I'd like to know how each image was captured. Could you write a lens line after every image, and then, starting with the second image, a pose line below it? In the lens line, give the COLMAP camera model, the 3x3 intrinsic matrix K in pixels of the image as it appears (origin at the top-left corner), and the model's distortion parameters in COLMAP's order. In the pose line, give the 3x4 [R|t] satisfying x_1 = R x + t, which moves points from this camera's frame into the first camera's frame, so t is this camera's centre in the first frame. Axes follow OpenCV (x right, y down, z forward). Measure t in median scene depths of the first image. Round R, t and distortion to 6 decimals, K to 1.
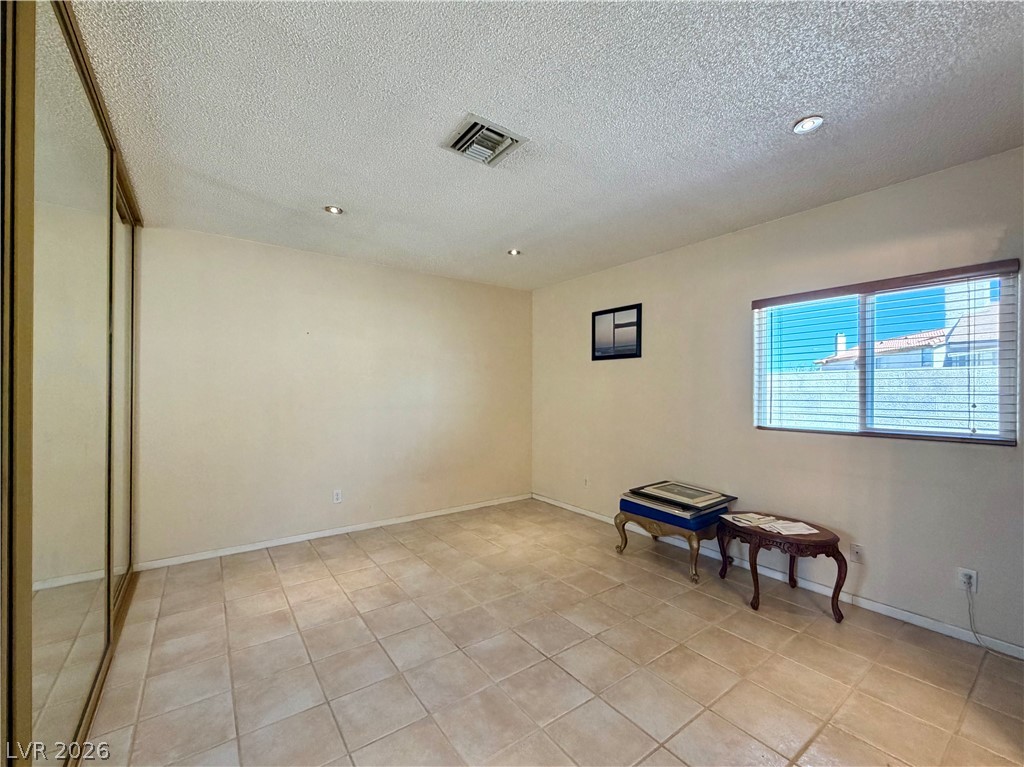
lens RADIAL K [[430.9, 0, 519.5], [0, 430.9, 384.1], [0, 0, 1]] dist [0.000293, -0.000798]
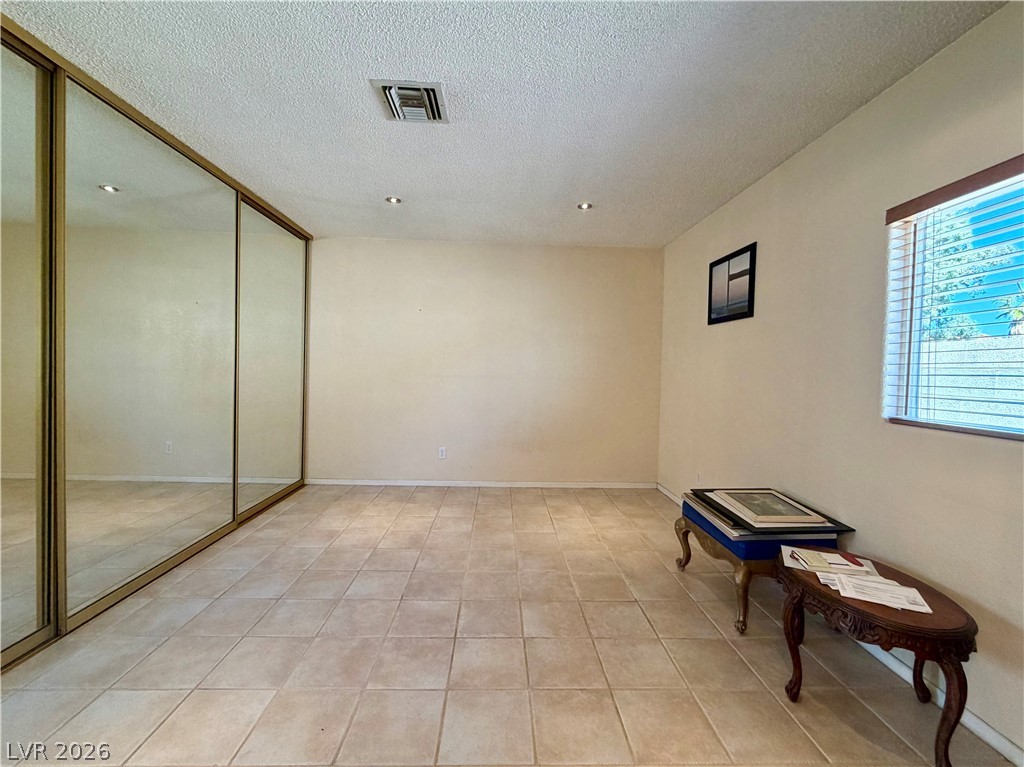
lens RADIAL K [[434.3, 0, 511.4], [0, 434.3, 372.5], [0, 0, 1]] dist [-0.001334, -0.000123]
pose [[0.821789, 0.020776, -0.569413, 0.439604], [-0.010775, 0.999723, 0.020927, 0.025607], [0.569690, -0.011062, 0.821785, 0.192724]]
